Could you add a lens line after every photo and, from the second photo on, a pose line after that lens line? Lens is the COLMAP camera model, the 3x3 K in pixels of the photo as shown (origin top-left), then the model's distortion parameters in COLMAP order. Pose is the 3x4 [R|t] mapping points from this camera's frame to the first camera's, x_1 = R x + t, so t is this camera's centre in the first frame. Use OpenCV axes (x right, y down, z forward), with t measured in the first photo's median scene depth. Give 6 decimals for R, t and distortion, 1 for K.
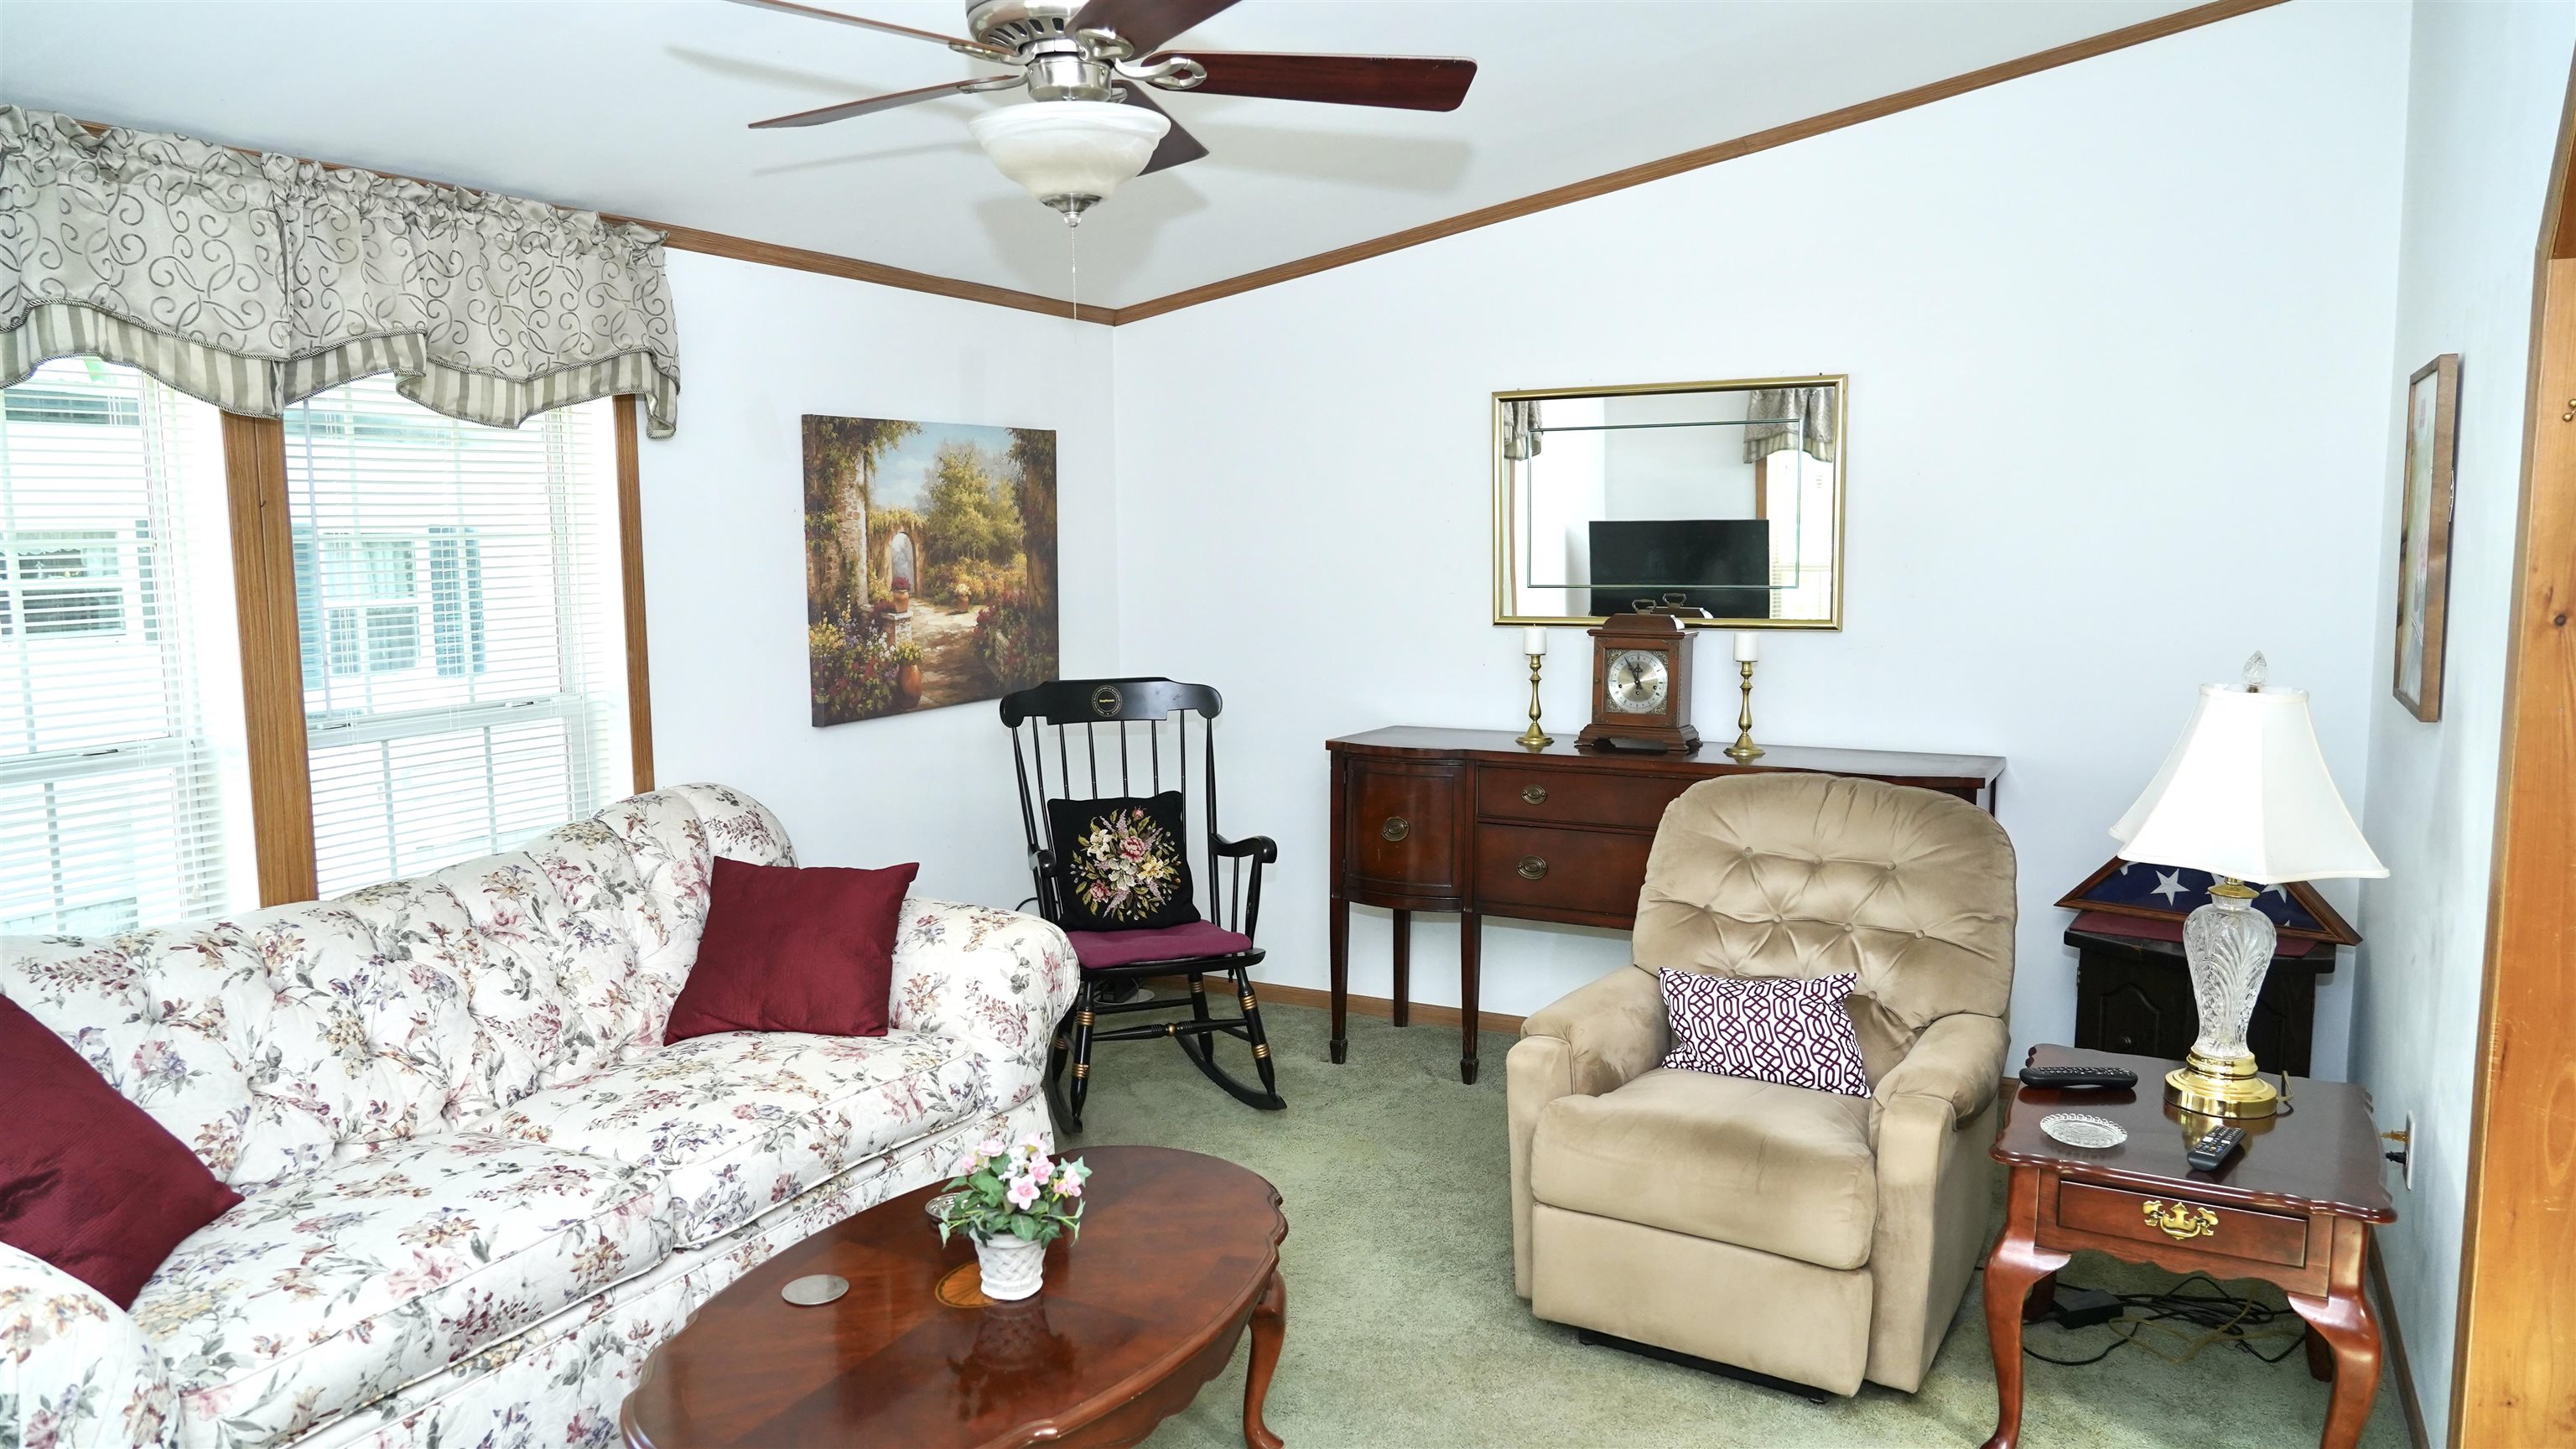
lens RADIAL K [[1752.4, 0, 1296.8], [0, 1752.4, 716.0], [0, 0, 1]] dist [-0.000026, 0.001816]
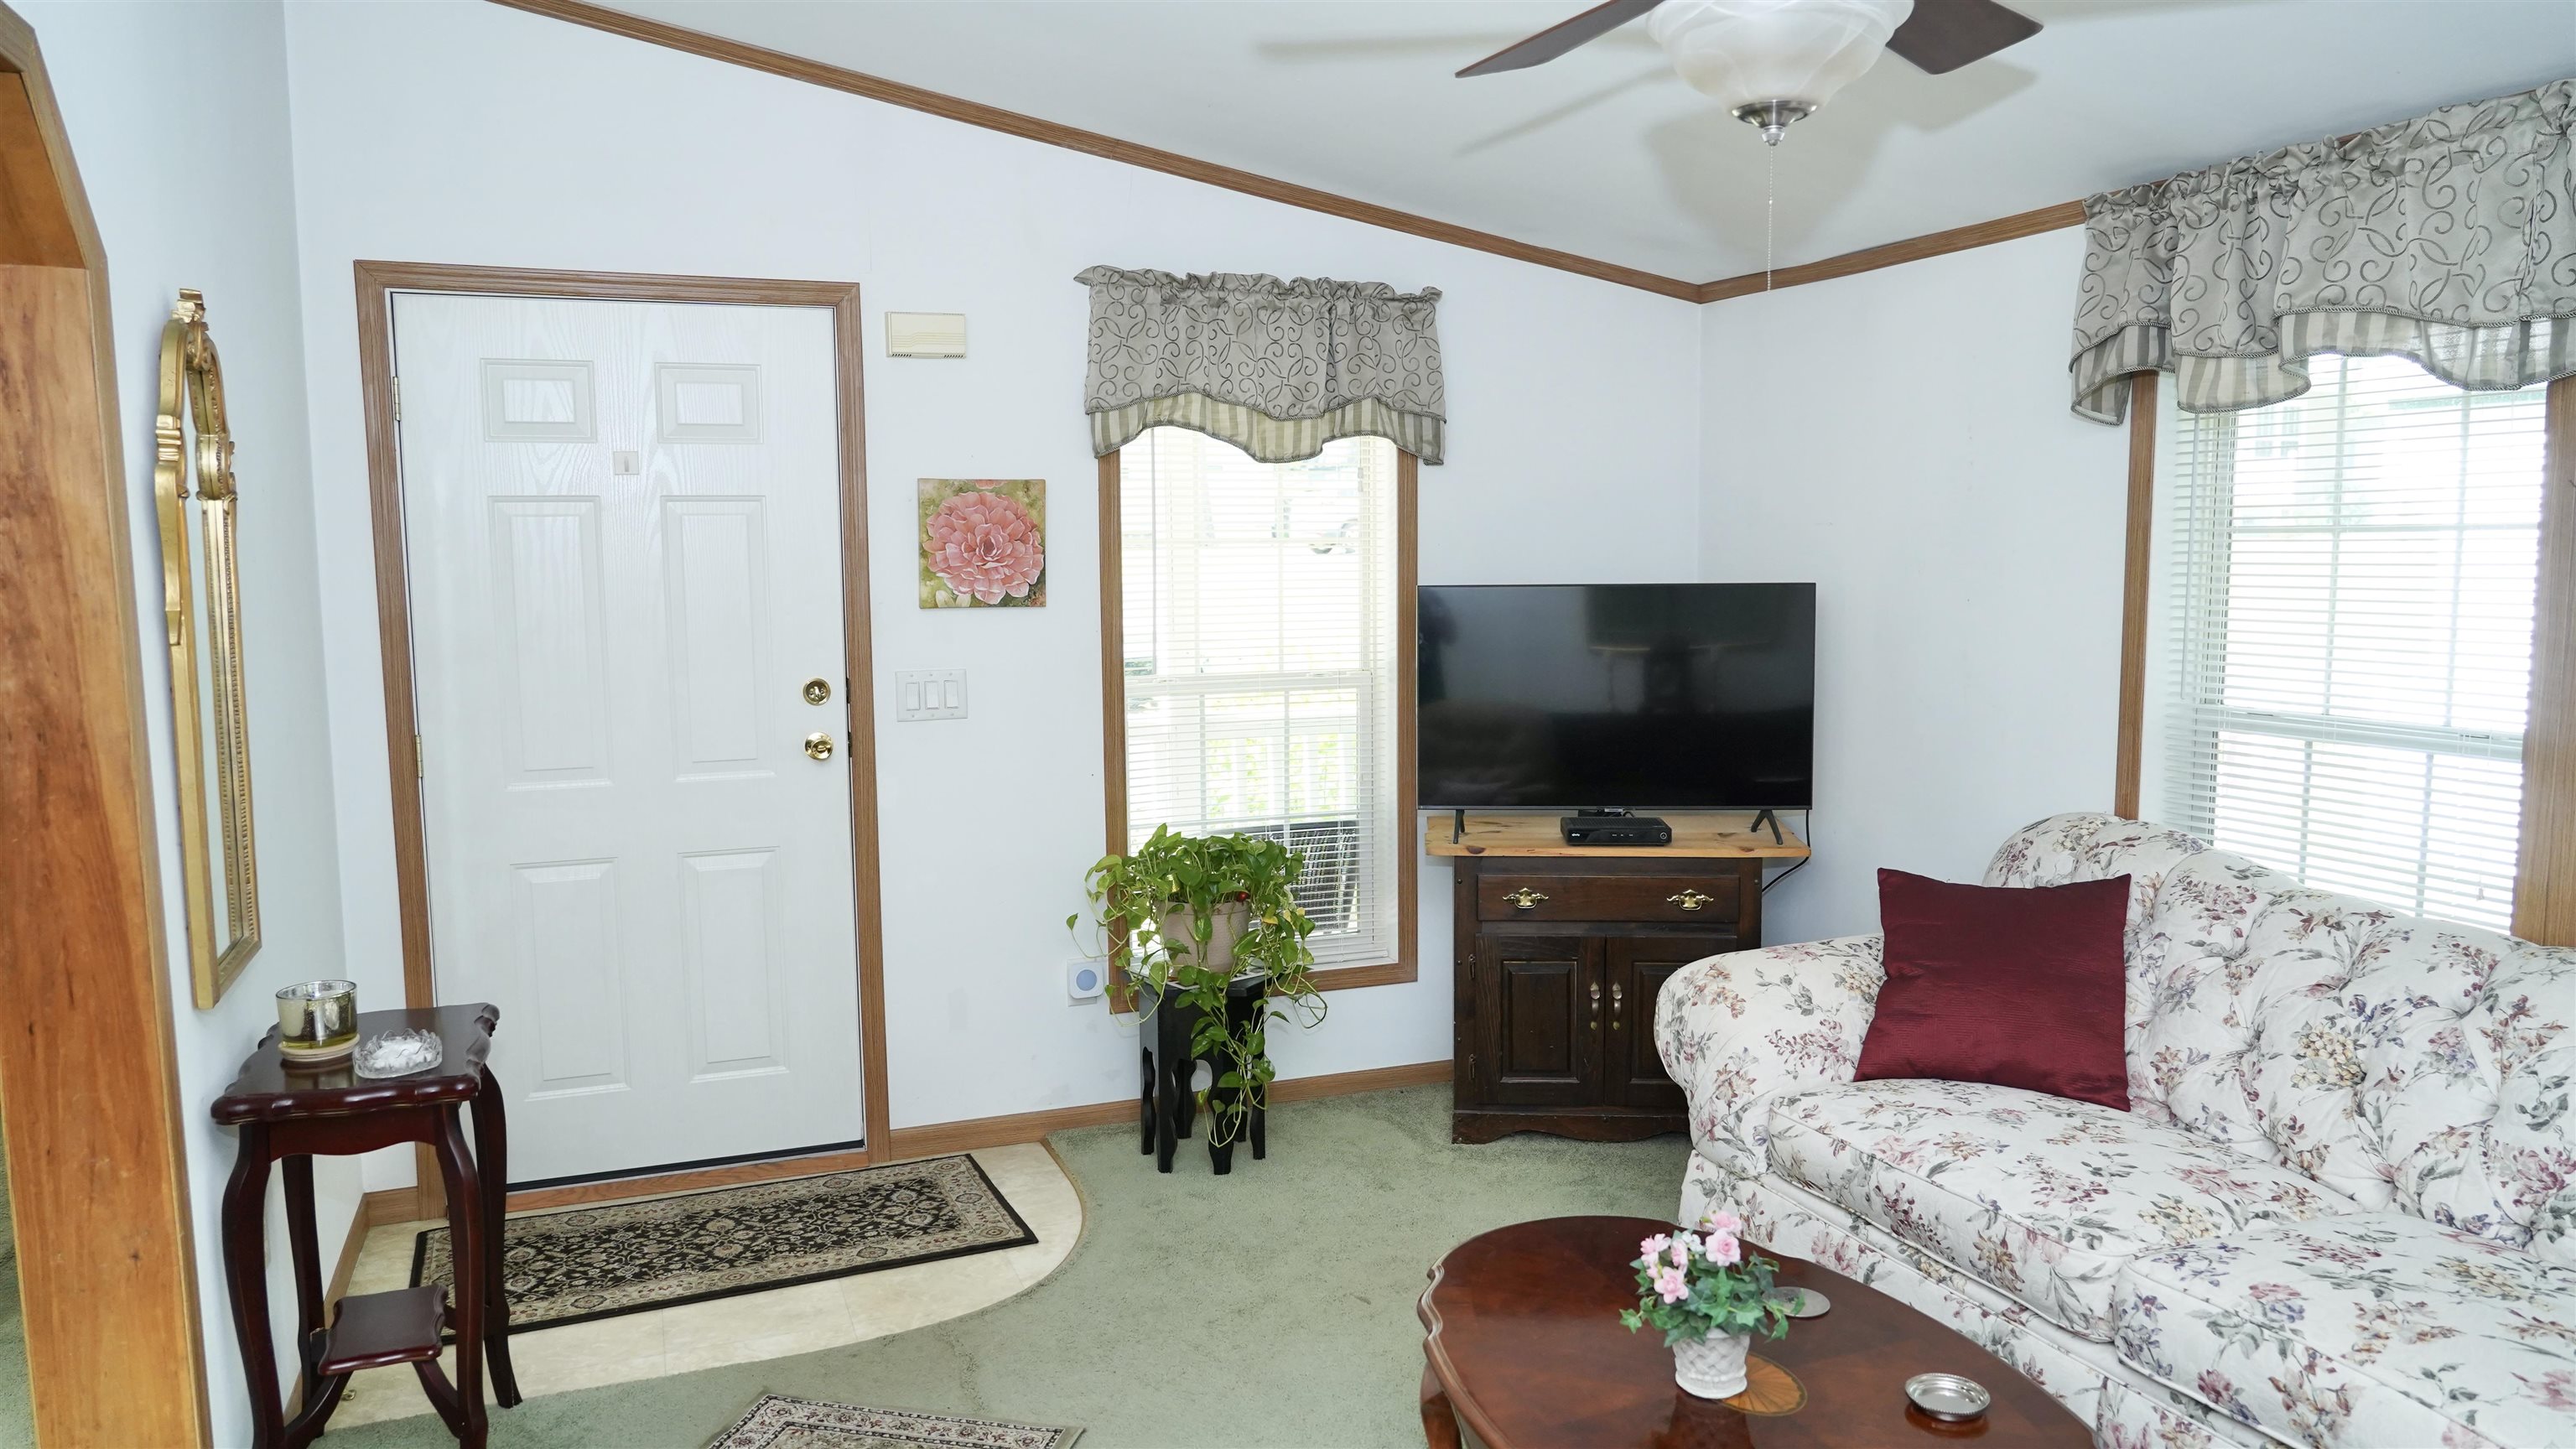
lens RADIAL K [[1752.4, 0, 1296.8], [0, 1752.4, 716.0], [0, 0, 1]] dist [-0.000026, 0.001816]
pose [[-0.657302, 0.092550, -0.747923, 0.558169], [-0.069338, 0.980794, 0.182303, -0.139173], [0.750431, 0.171688, -0.638261, 1.246893]]
